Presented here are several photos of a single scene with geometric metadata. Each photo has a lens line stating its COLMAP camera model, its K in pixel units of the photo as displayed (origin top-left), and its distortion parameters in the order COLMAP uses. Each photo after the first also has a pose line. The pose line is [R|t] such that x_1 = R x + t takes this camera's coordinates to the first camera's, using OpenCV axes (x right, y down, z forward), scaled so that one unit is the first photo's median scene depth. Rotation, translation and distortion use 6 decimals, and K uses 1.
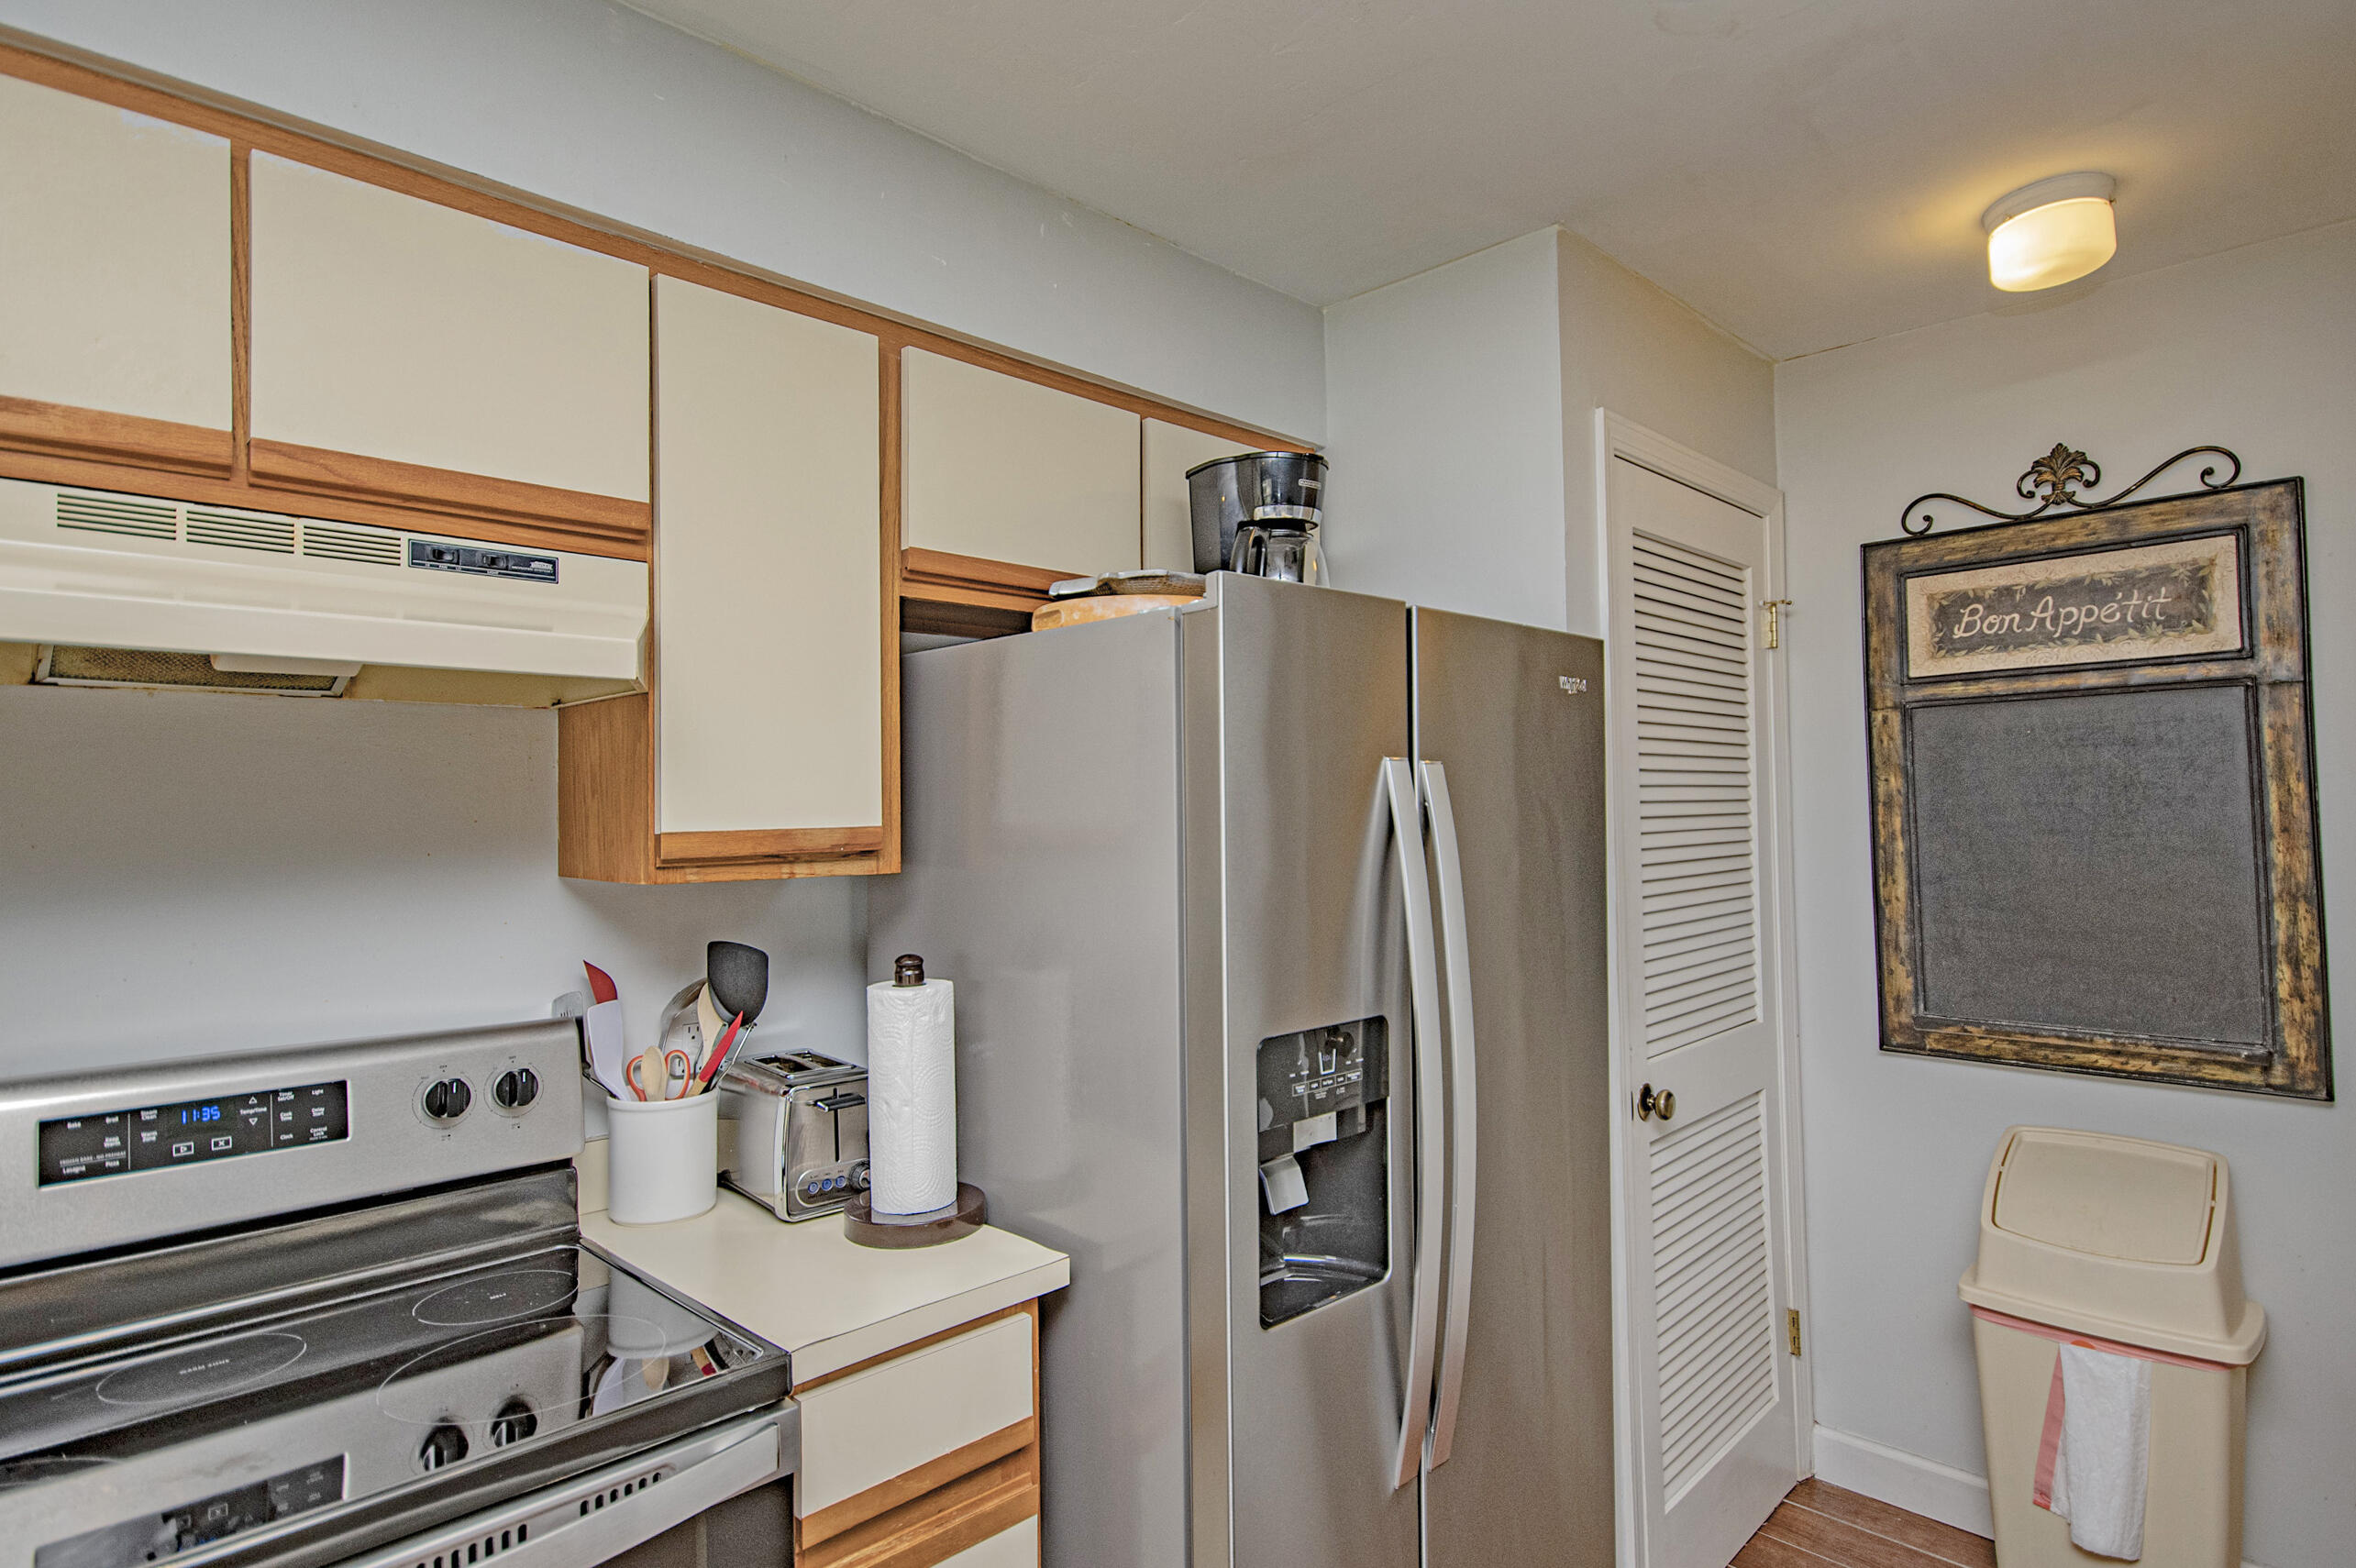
lens RADIAL K [[1224.6, 0, 1198.3], [0, 1224.6, 779.4], [0, 0, 1]] dist [0.013204, -0.000047]
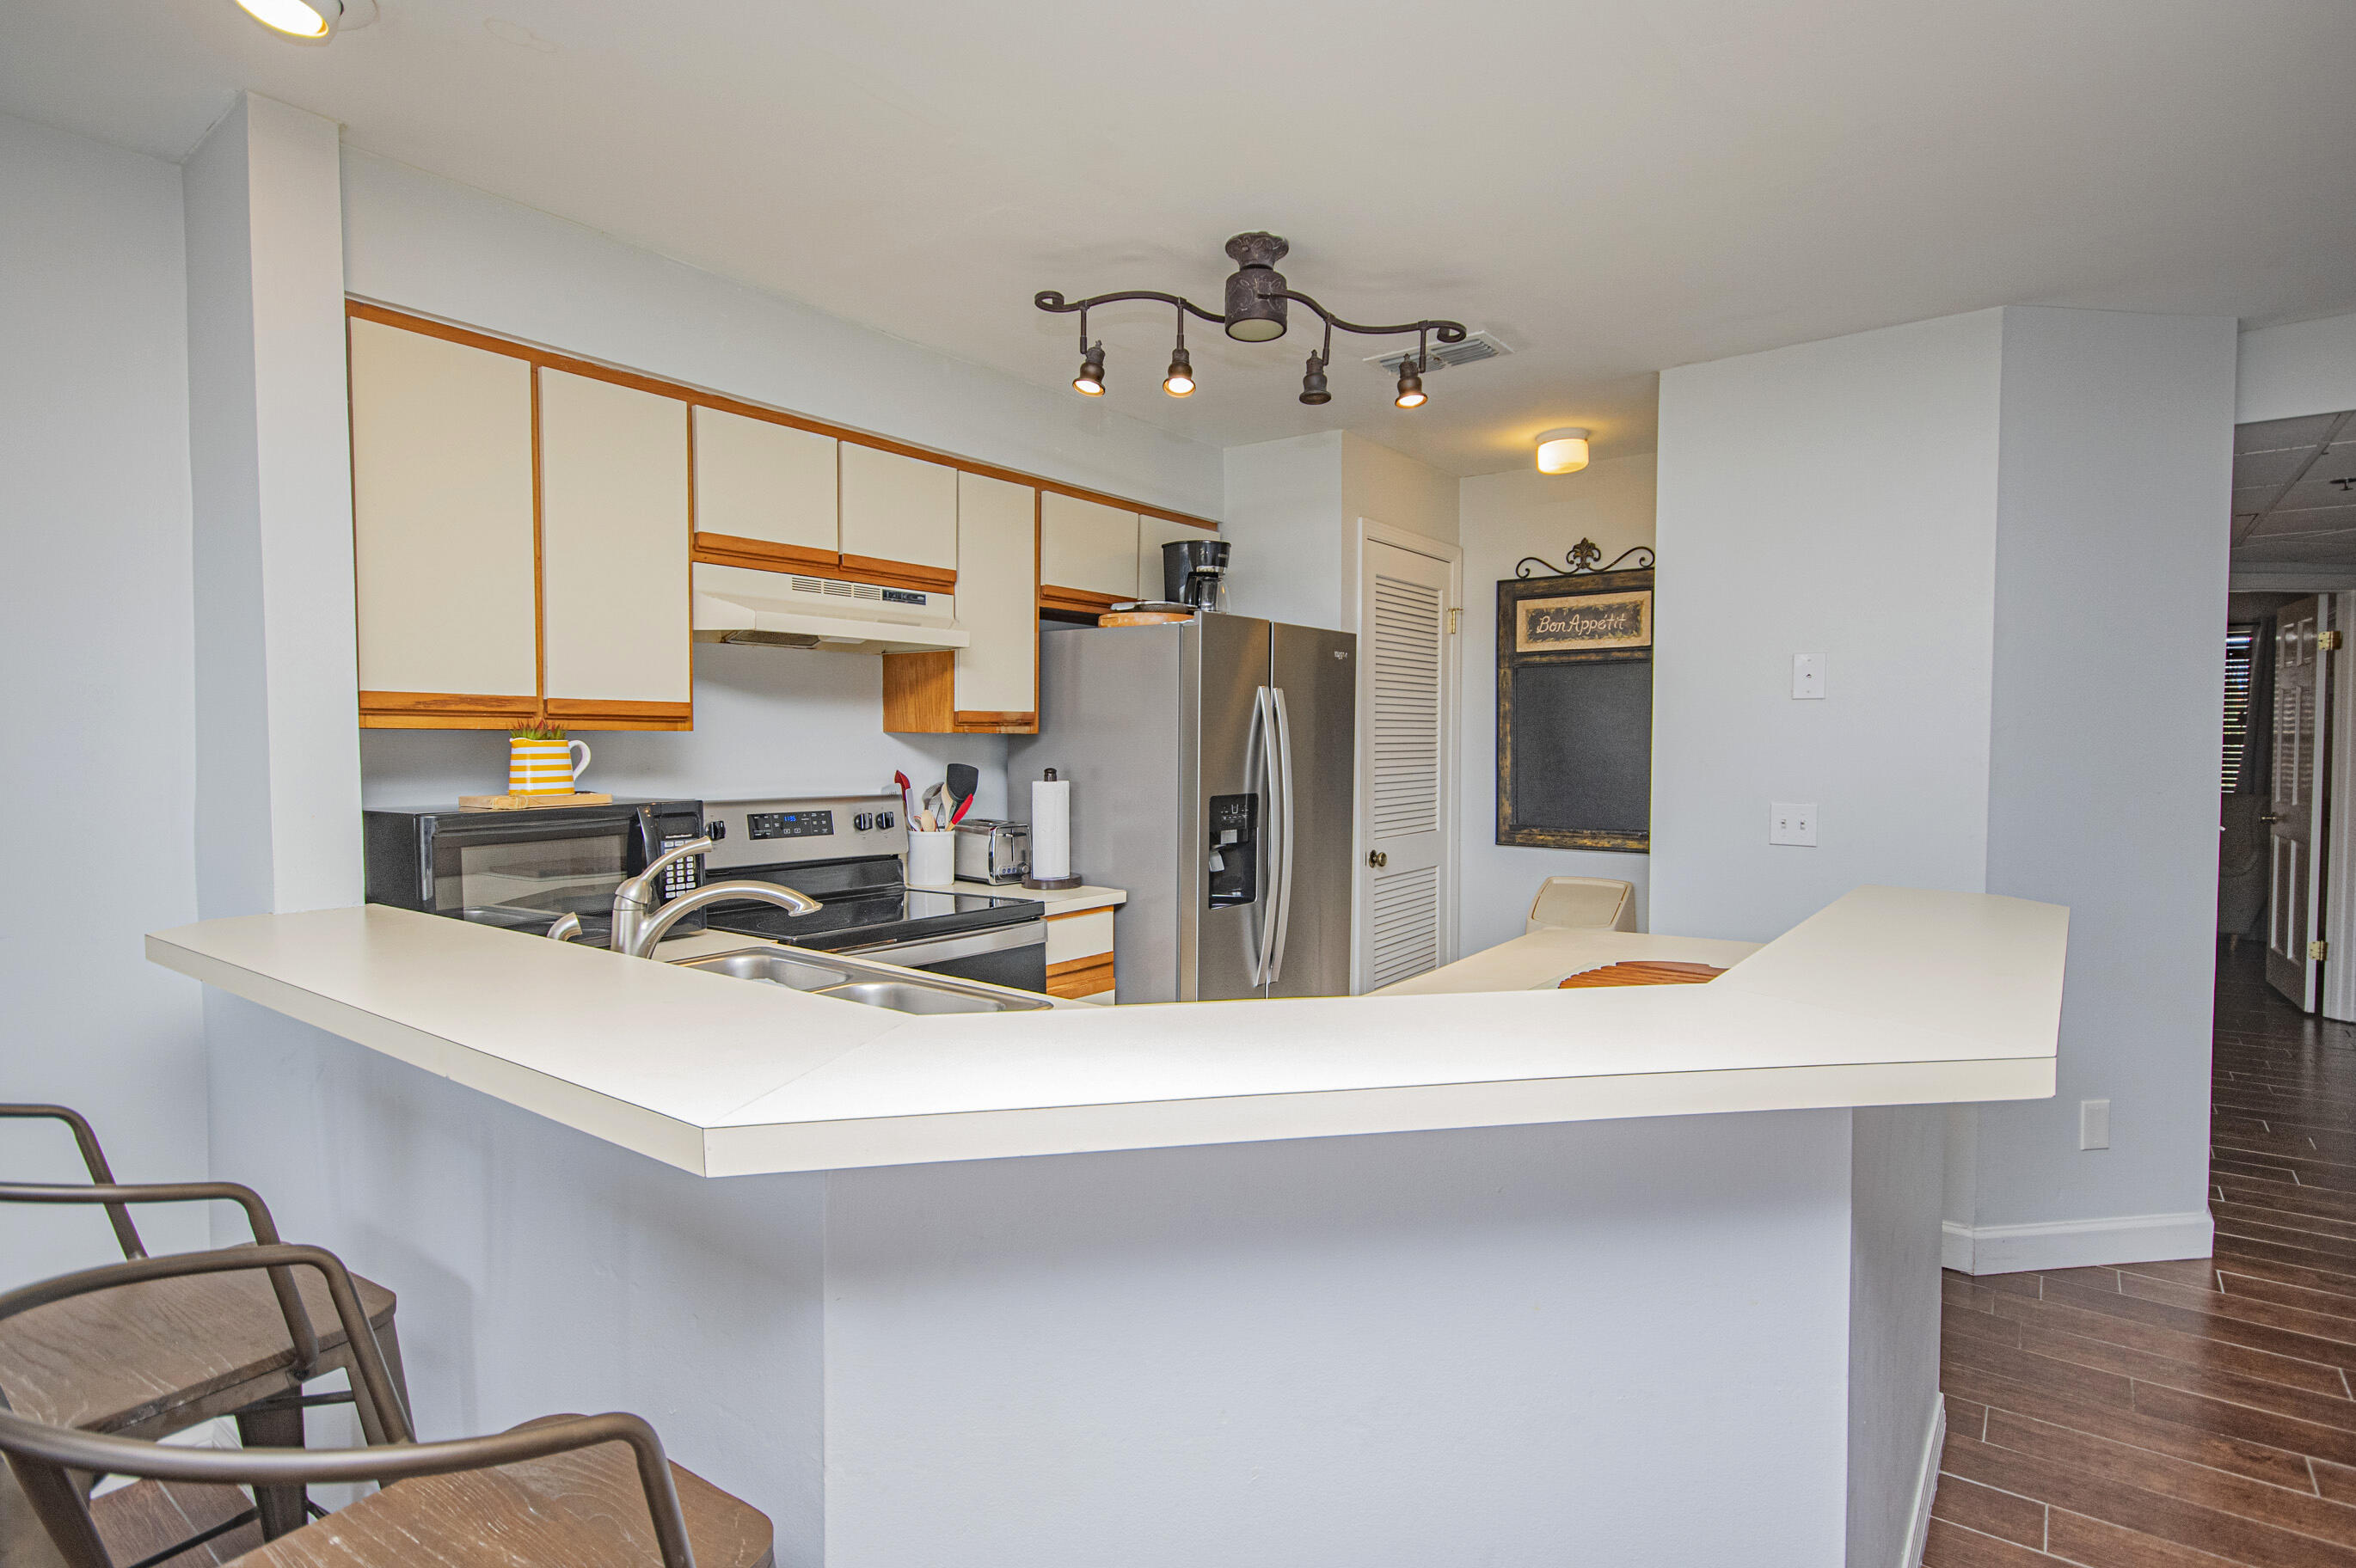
lens RADIAL K [[1166.3, 0, 1198.1], [0, 1166.3, 777.6], [0, 0, 1]] dist [0.011980, -0.009860]
pose [[0.989974, 0.013654, 0.140589, -0.204089], [-0.022064, 0.998048, 0.058431, 0.021023], [-0.139517, -0.060947, 0.988342, -0.894795]]
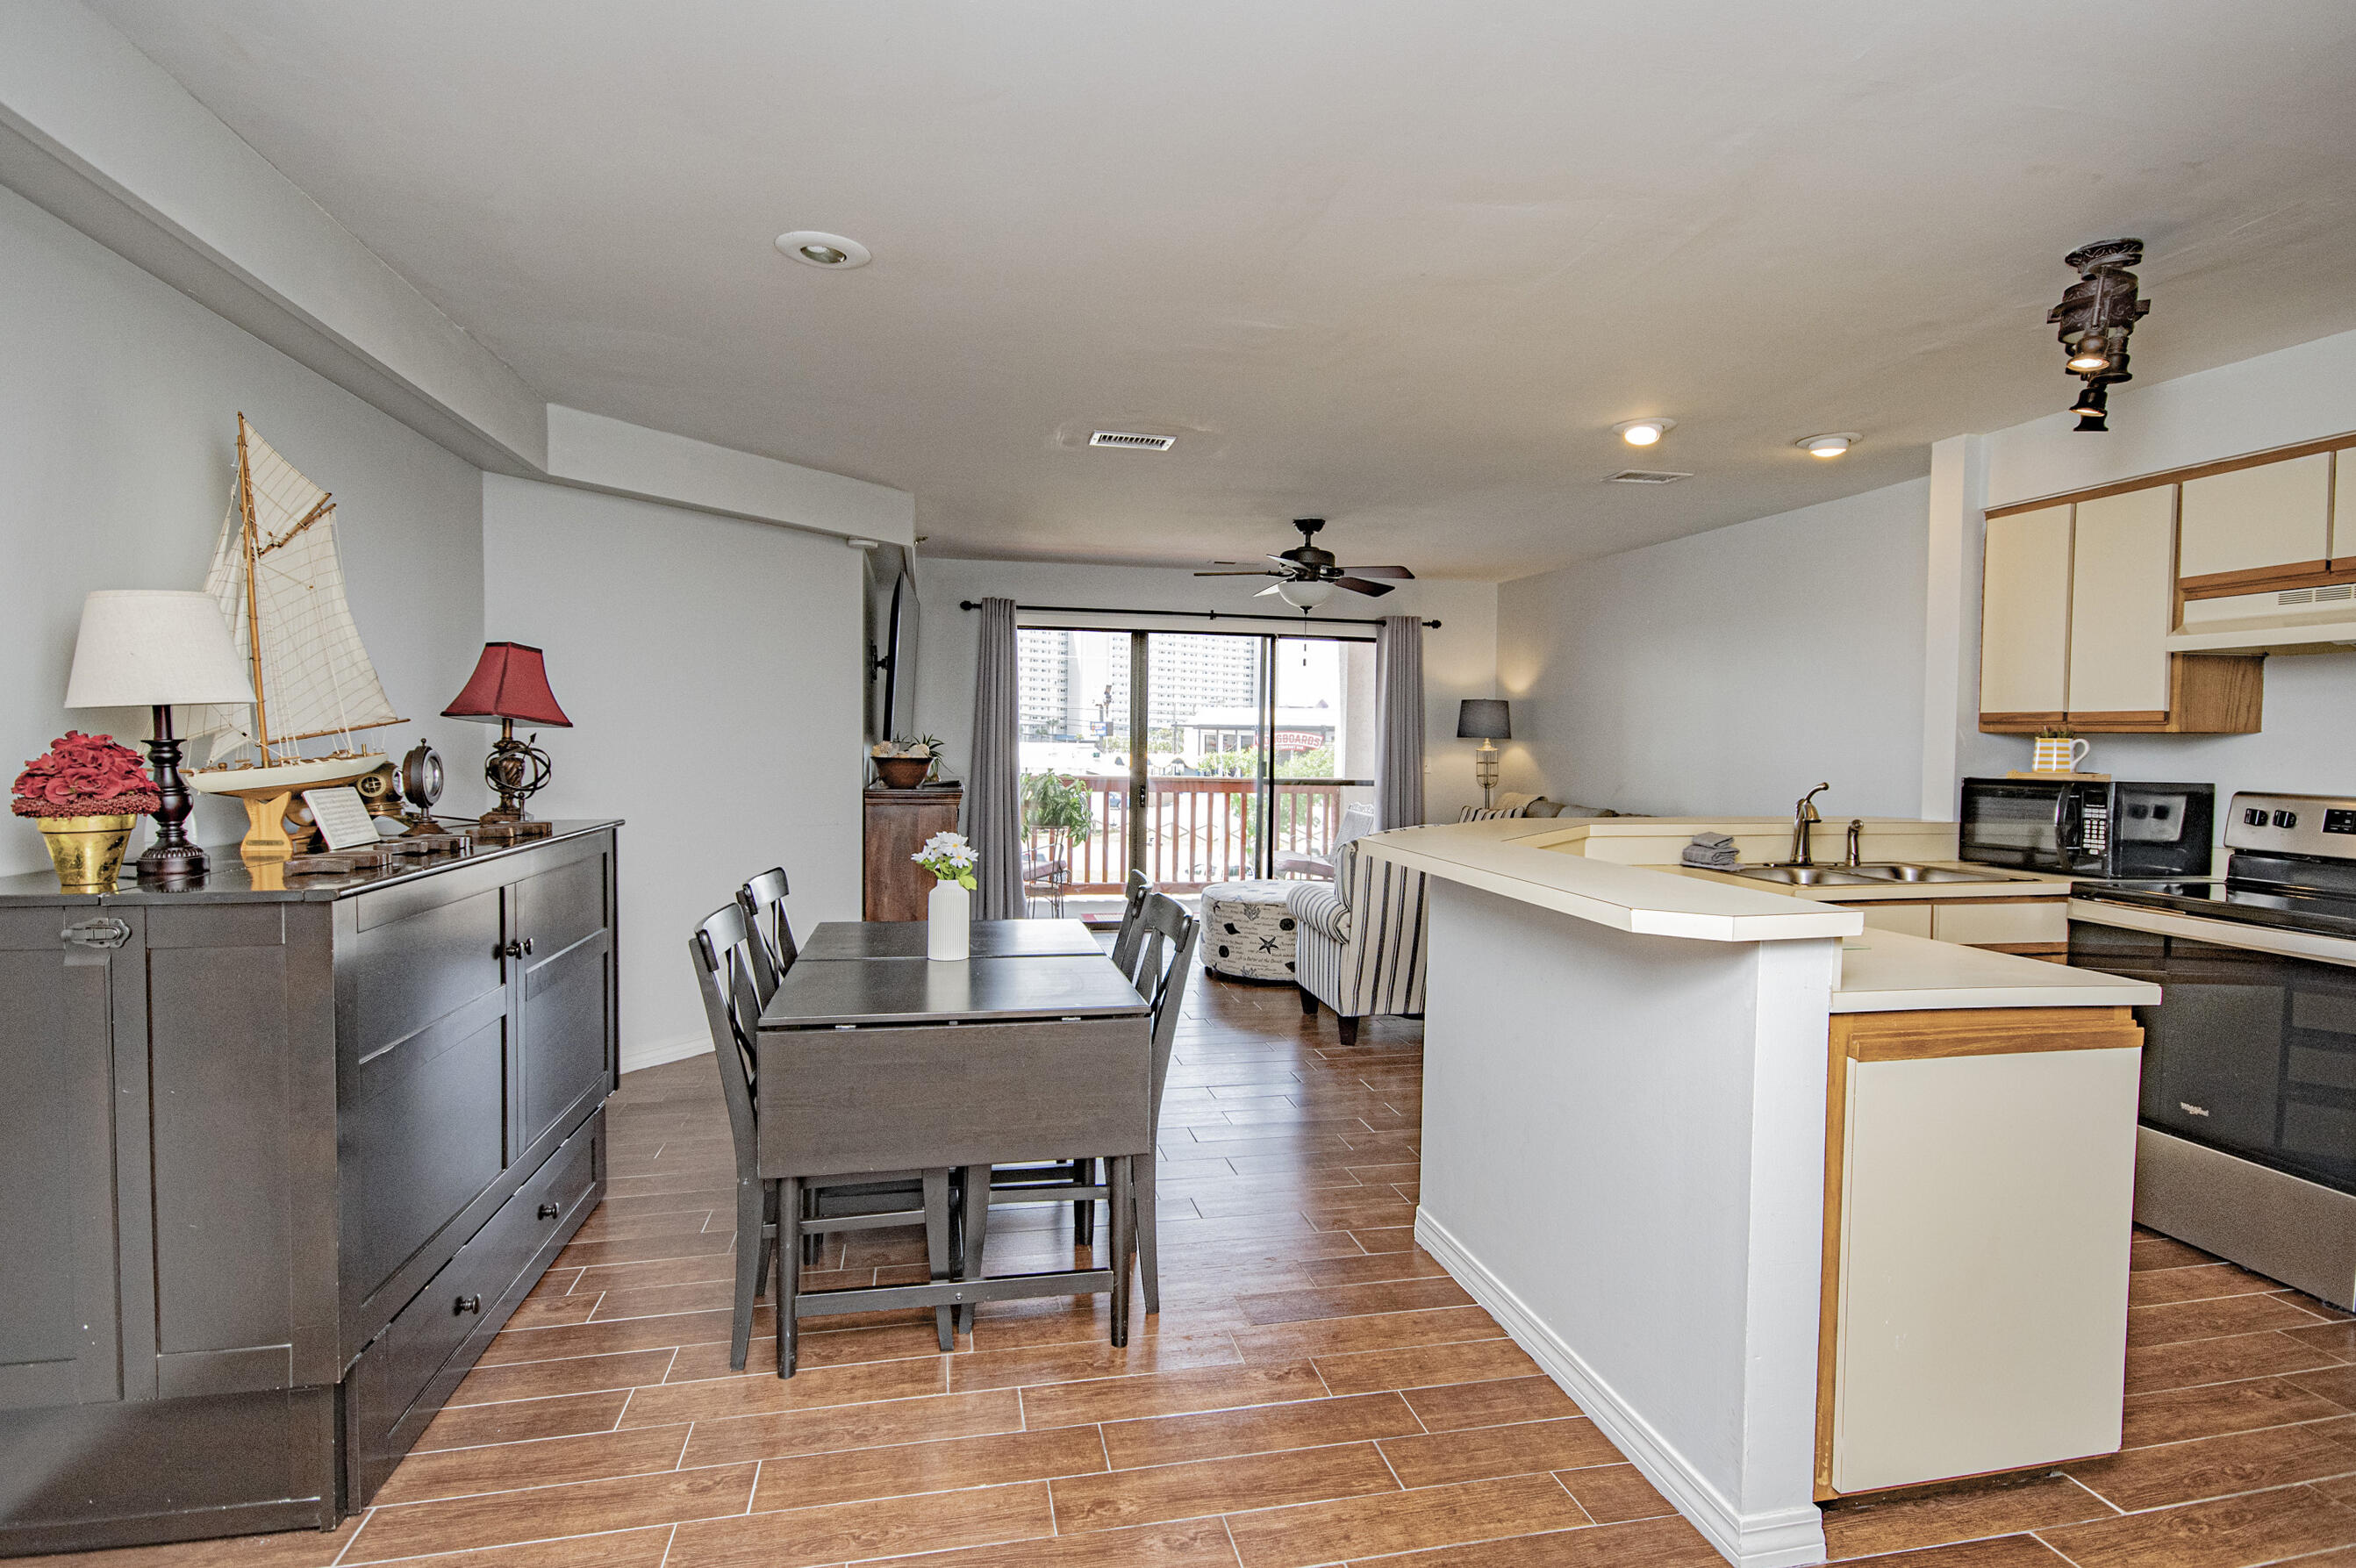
lens RADIAL K [[1191.9, 0, 1197.2], [0, 1191.9, 785.1], [0, 0, 1]] dist [0.013823, -0.000493]
pose [[-0.536838, 0.042855, -0.842596, 1.597661], [0.019615, 0.999073, 0.038316, 0.039347], [0.843458, 0.004042, -0.537181, 0.180424]]
